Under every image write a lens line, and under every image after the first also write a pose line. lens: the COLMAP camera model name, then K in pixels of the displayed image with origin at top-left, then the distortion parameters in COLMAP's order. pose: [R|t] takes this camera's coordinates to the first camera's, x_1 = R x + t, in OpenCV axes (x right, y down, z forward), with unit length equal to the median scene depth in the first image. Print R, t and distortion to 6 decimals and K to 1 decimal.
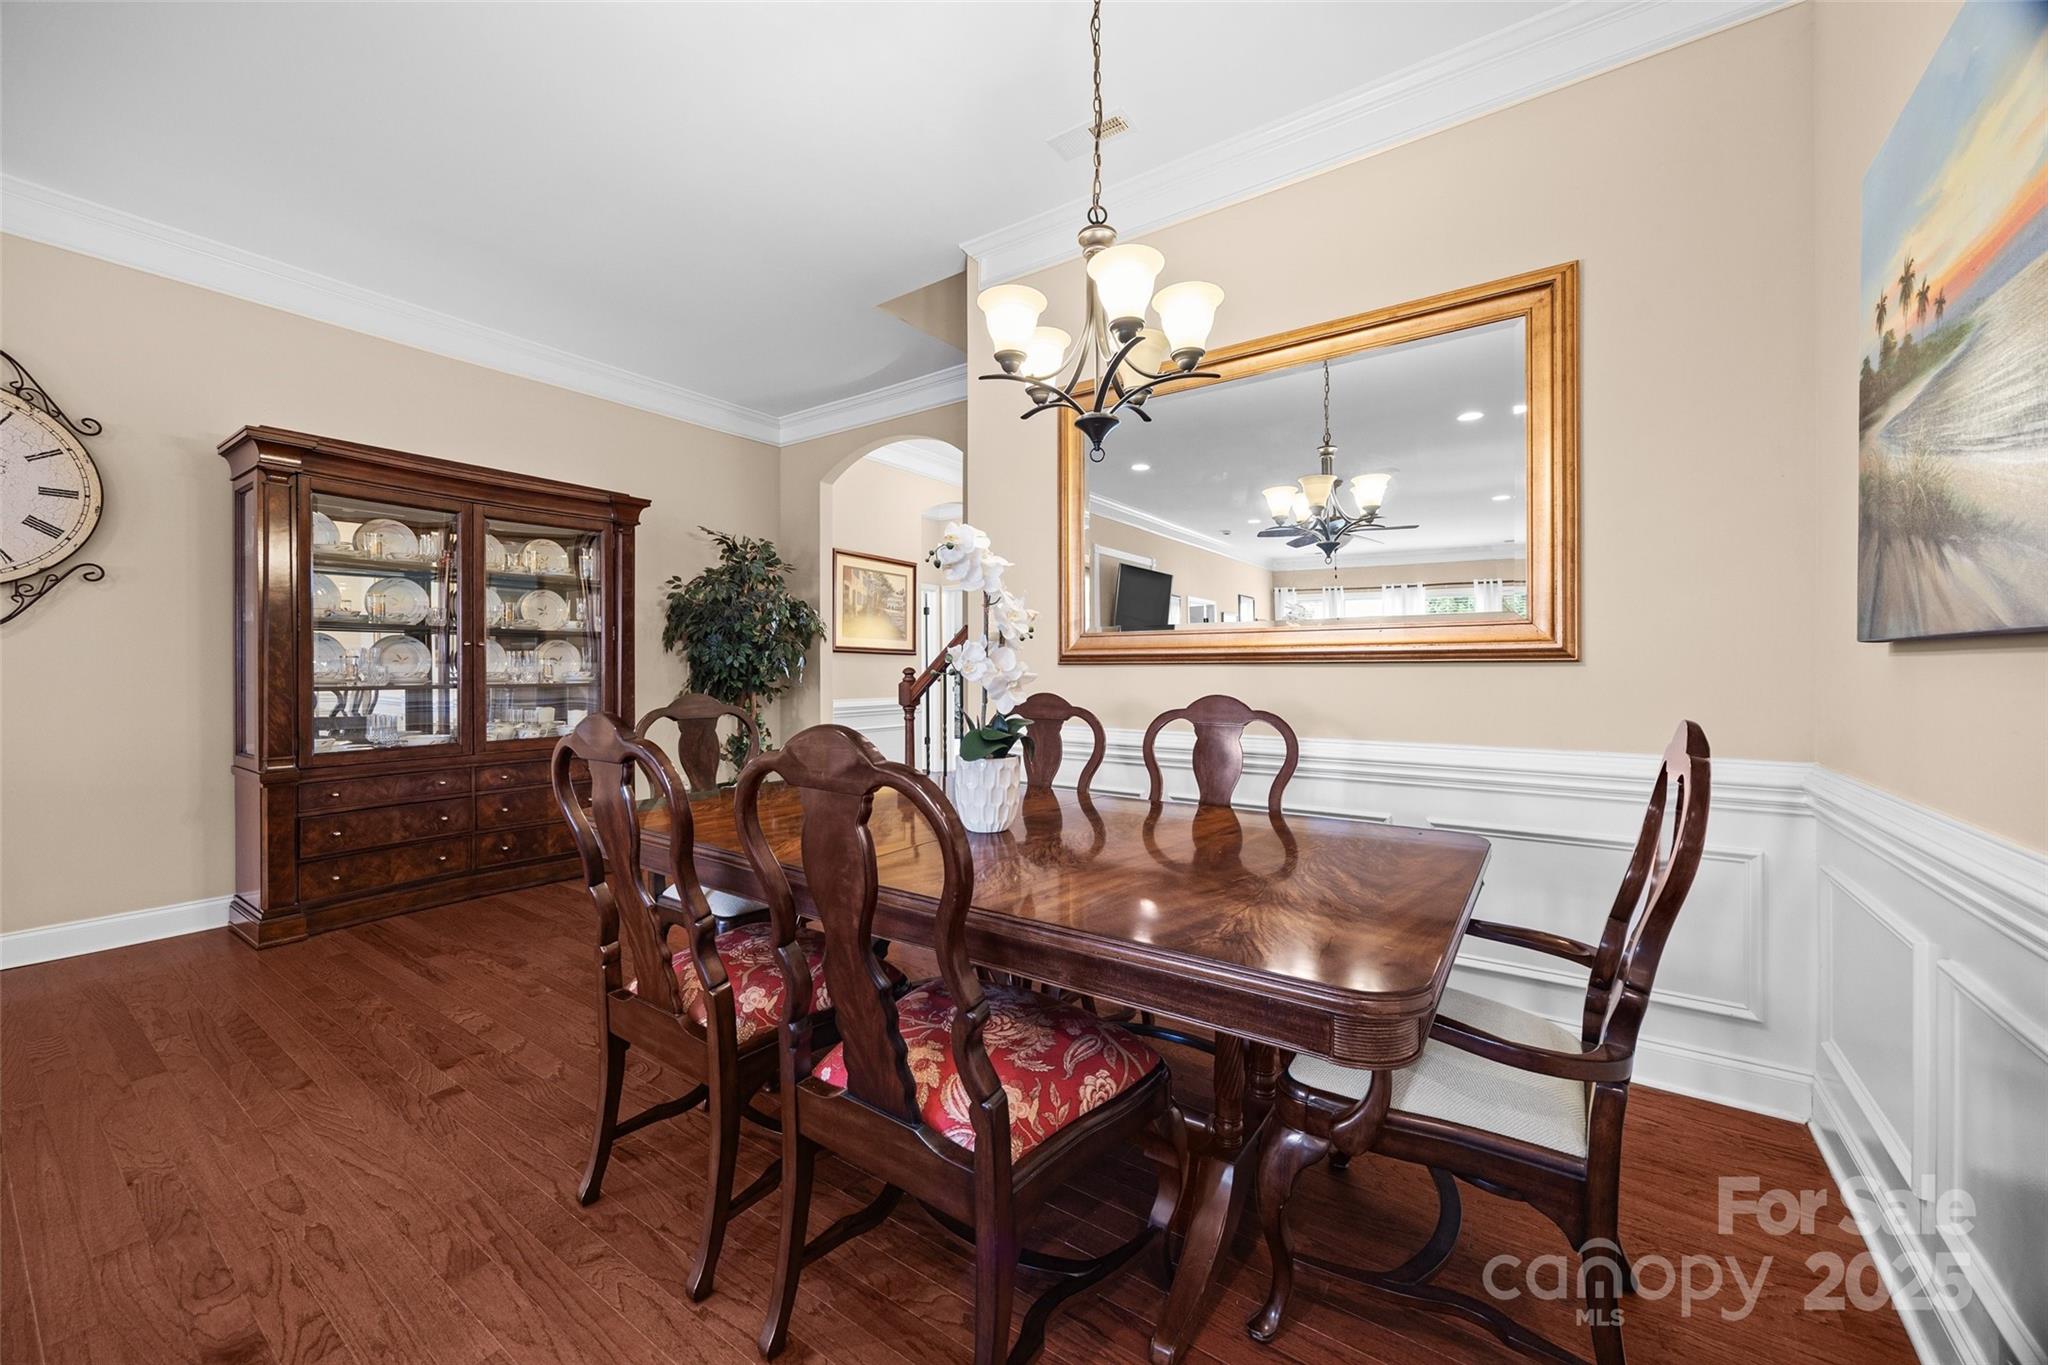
lens RADIAL K [[785.9, 0, 988.3], [0, 785.9, 675.5], [0, 0, 1]] dist [-0.001681, -0.000337]
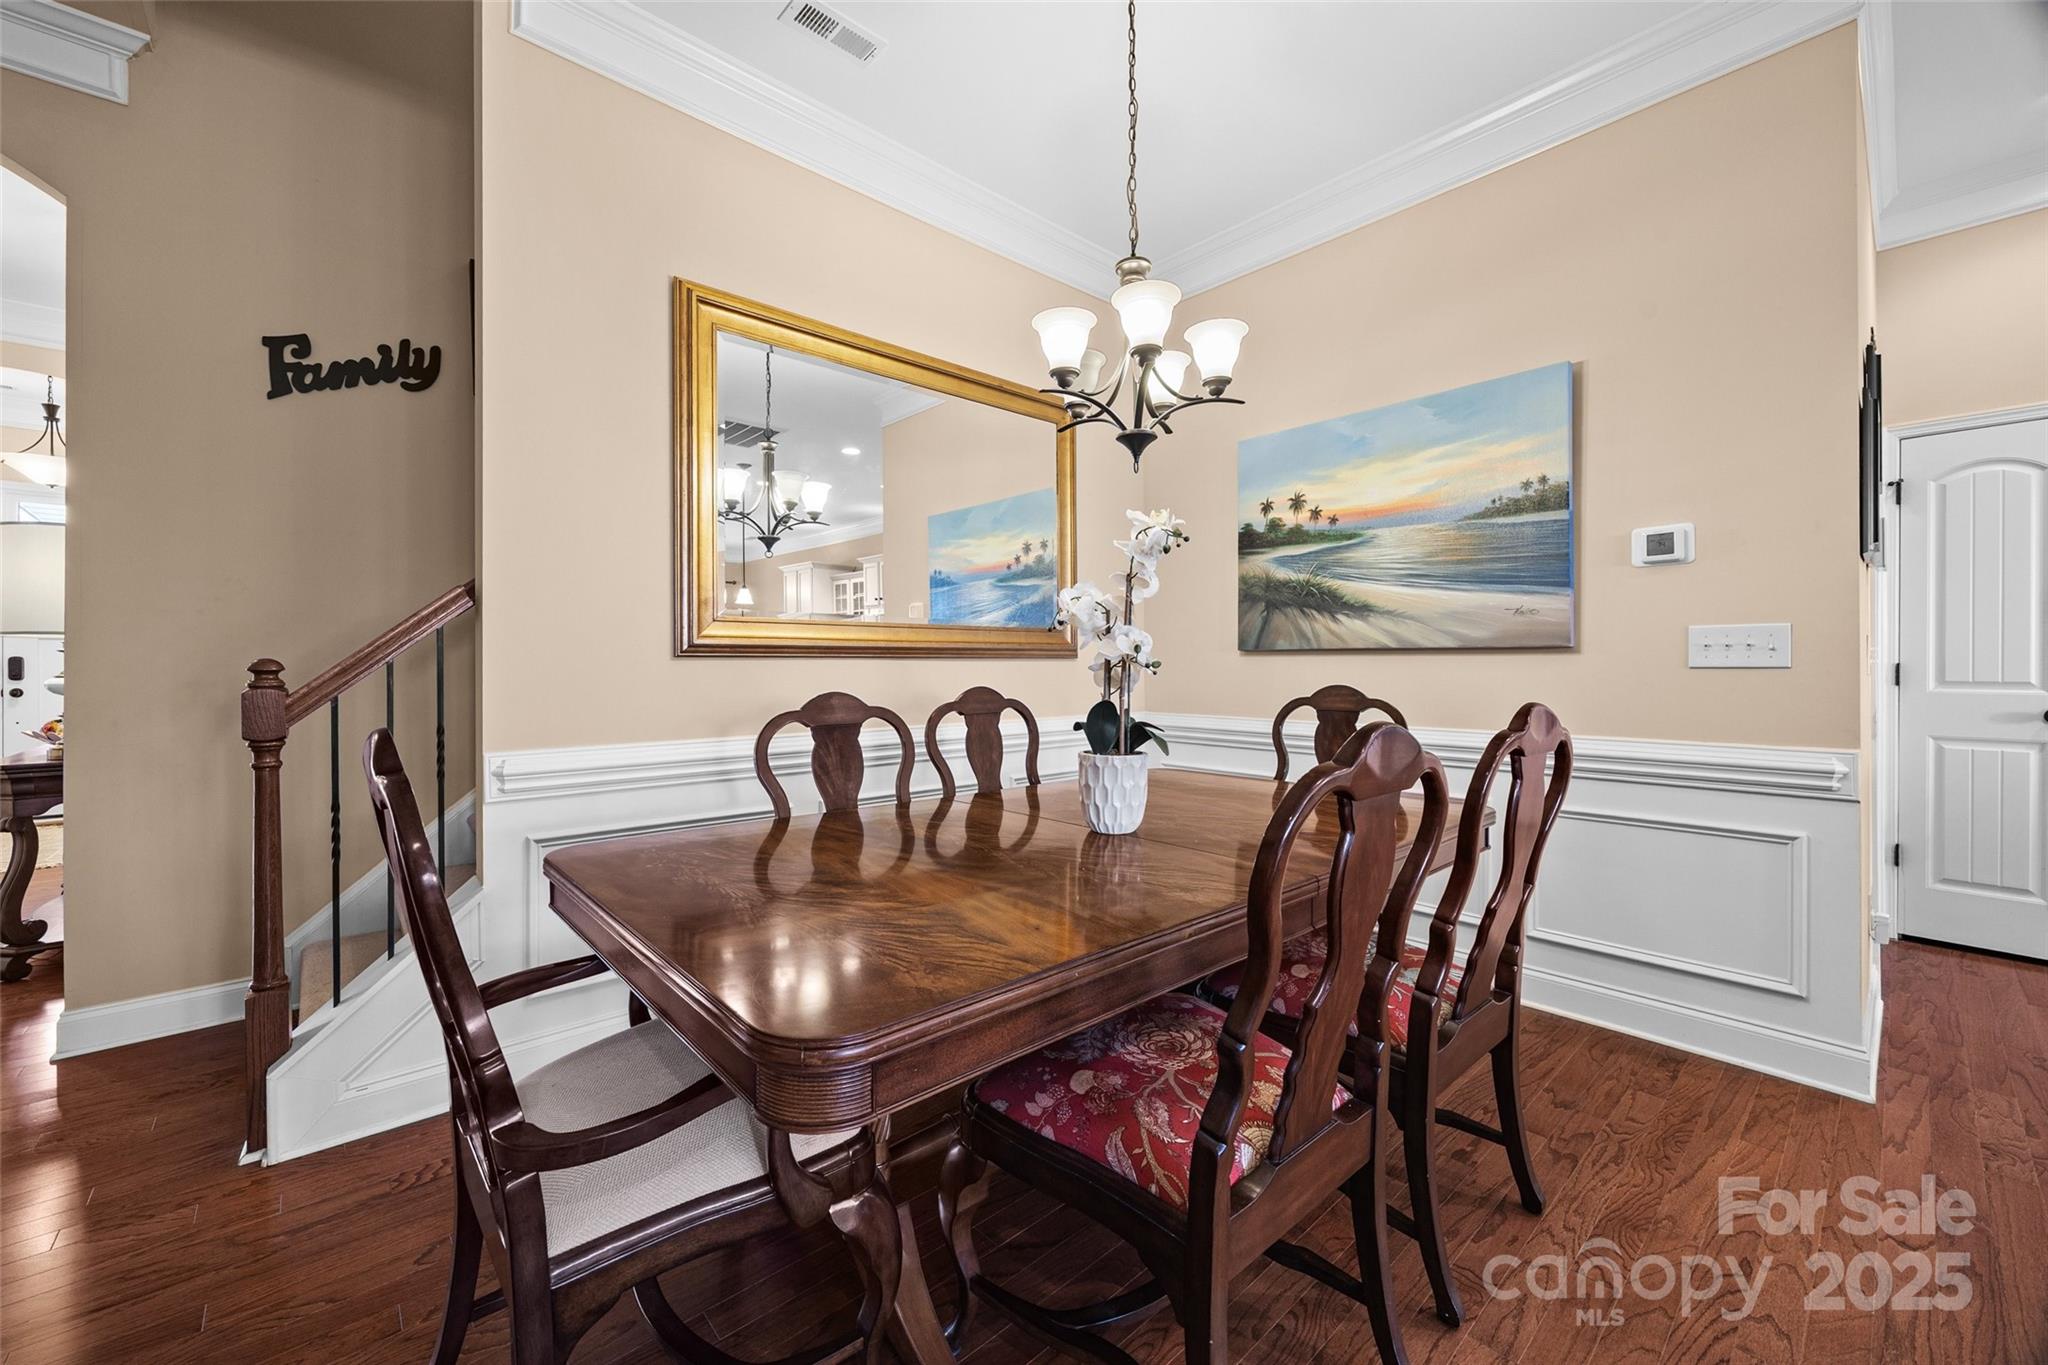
lens RADIAL K [[785.9, 0, 1025.0], [0, 785.9, 672.5], [0, 0, 1]] dist [-0.001681, -0.000337]
pose [[0.210261, -0.004647, 0.977634, -0.736233], [0.014472, 0.999894, 0.001641, 0.005161], [-0.977538, 0.013803, 0.210306, 0.697890]]
